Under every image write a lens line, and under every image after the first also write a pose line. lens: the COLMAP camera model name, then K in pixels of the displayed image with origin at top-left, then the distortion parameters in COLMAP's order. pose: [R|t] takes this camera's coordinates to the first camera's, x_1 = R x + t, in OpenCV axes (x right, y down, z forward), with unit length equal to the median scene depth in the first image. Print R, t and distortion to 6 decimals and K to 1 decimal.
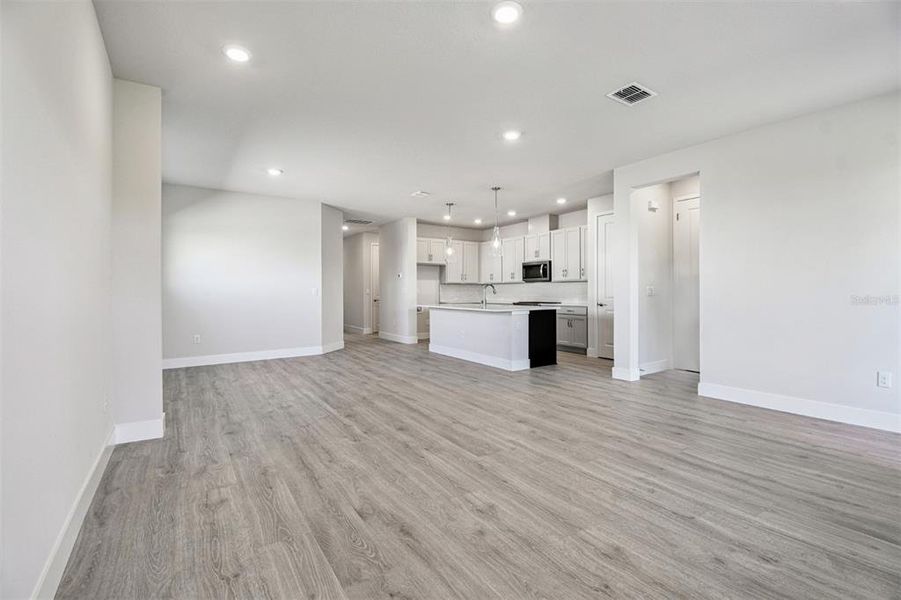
lens RADIAL K [[406.2, 0, 450.3], [0, 406.2, 295.0], [0, 0, 1]] dist [-0.000380, -0.000254]
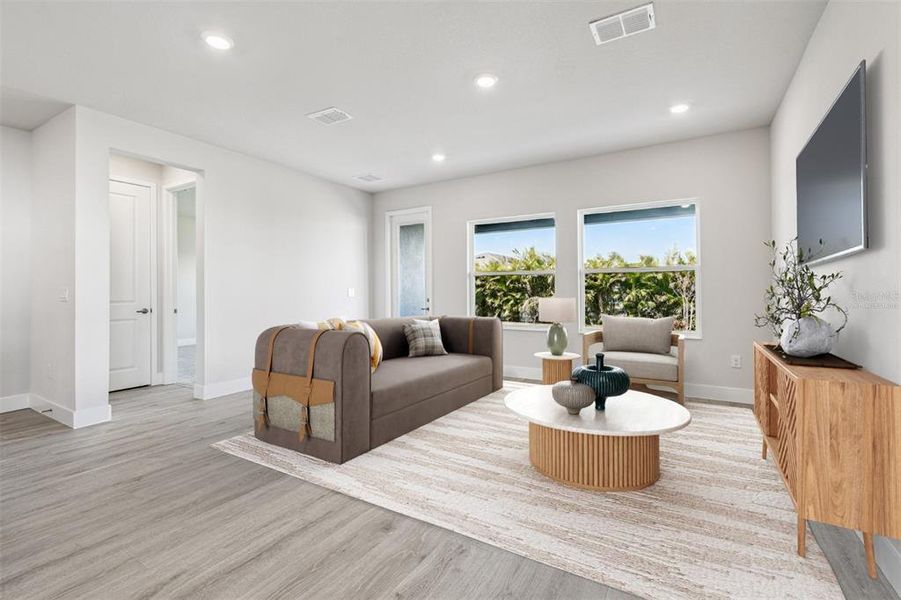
lens RADIAL K [[406.2, 0, 450.3], [0, 406.2, 295.0], [0, 0, 1]] dist [-0.000380, -0.000254]
pose [[-0.451081, 0.002434, 0.892480, -0.657643], [-0.009893, 0.999921, -0.007727, -0.010837], [-0.892428, -0.012315, -0.451021, 1.117882]]
